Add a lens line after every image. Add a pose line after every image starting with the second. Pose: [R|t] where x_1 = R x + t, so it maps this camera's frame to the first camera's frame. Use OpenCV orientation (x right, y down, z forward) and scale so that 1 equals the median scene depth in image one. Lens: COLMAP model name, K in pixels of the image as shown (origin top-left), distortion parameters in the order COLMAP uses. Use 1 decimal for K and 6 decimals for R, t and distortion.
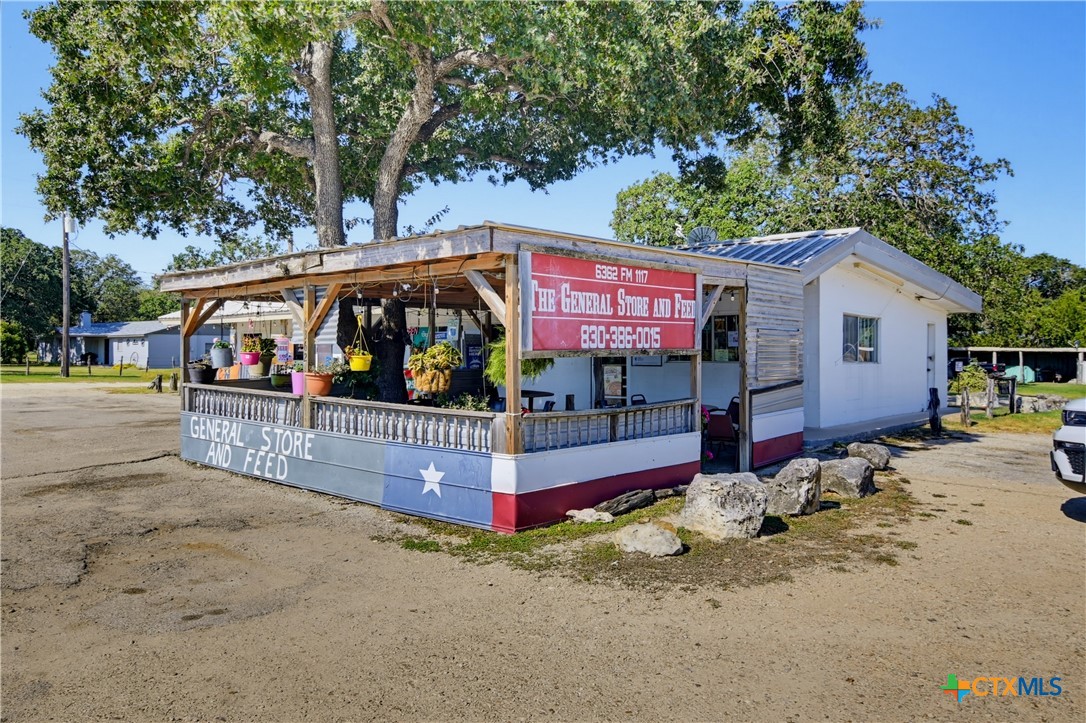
lens RADIAL K [[763.9, 0, 543.0], [0, 763.9, 361.5], [0, 0, 1]] dist [-0.003514, -0.002252]
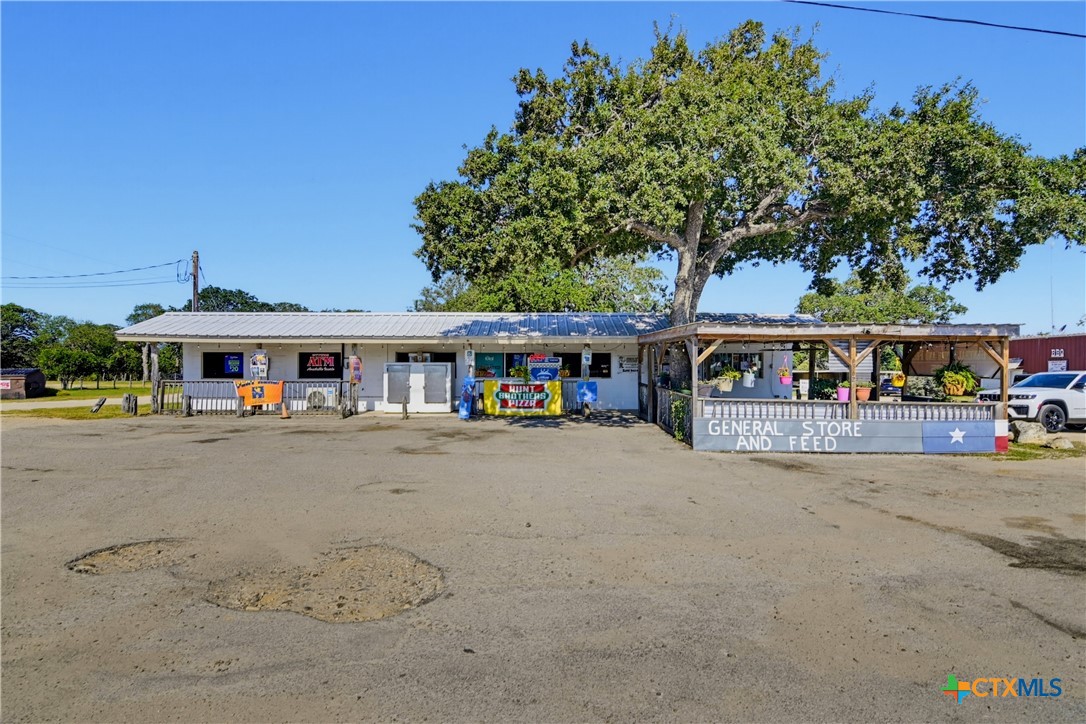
lens RADIAL K [[547.3, 0, 543.0], [0, 547.3, 362.0], [0, 0, 1]] dist [-0.002022, -0.017052]
pose [[0.749264, 0.010667, 0.662185, -1.047766], [0.003769, 0.999785, -0.020370, -0.014224], [-0.662260, 0.017758, 0.749064, 0.321923]]
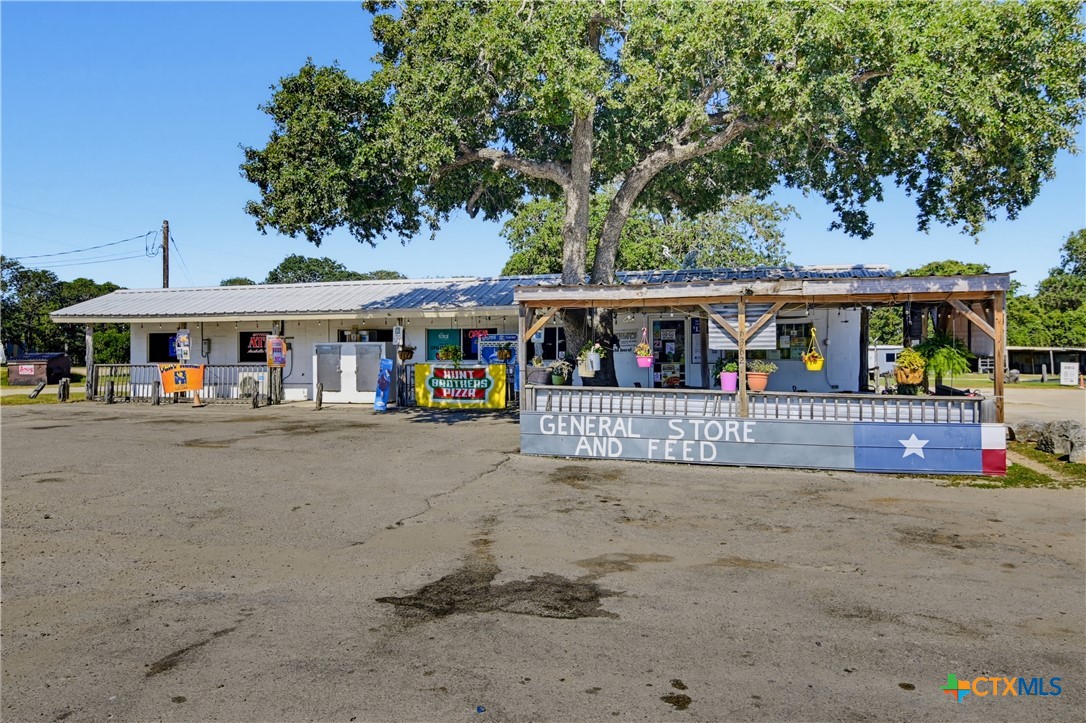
lens RADIAL K [[739.9, 0, 541.2], [0, 739.9, 334.4], [0, 0, 1]] dist [0.000452, -0.000814]
pose [[0.908077, 0.004896, 0.418775, -0.685927], [0.008741, 0.999492, -0.030639, -0.008236], [-0.418712, 0.031483, 0.907573, 0.024741]]
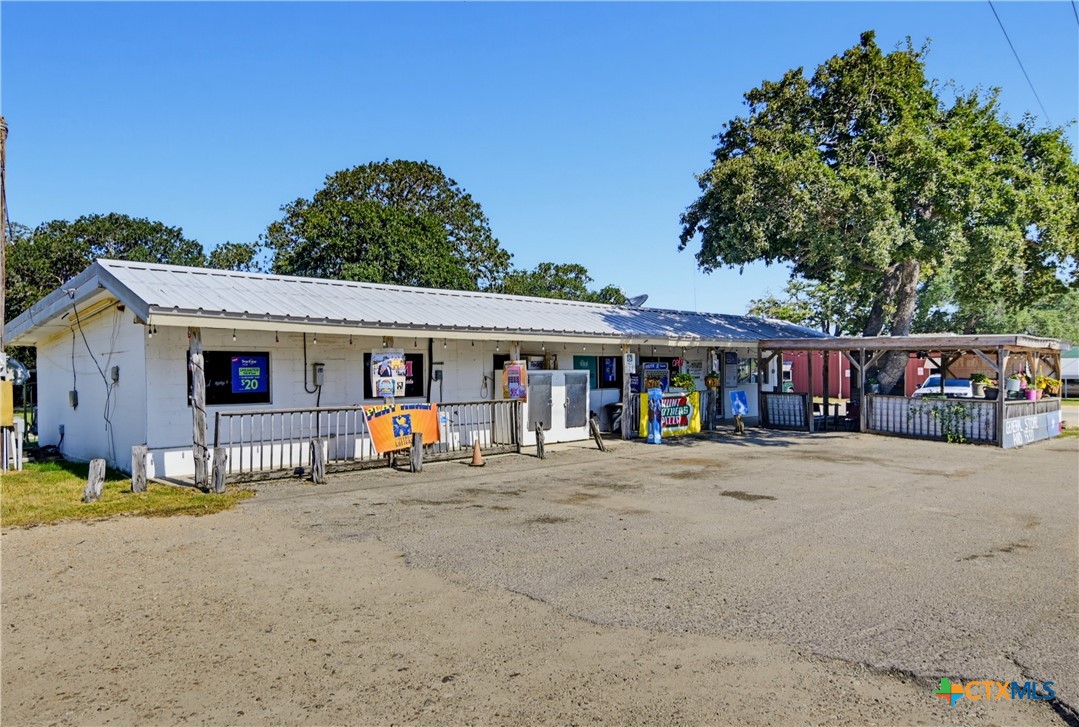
lens RADIAL K [[733.6, 0, 539.5], [0, 733.6, 363.5], [0, 0, 1]] dist [0.001402, 0.000204]
pose [[0.078509, 0.009588, 0.996867, -1.598033], [0.013457, 0.999852, -0.010677, -0.038015], [-0.996823, 0.014254, 0.078368, 1.401860]]
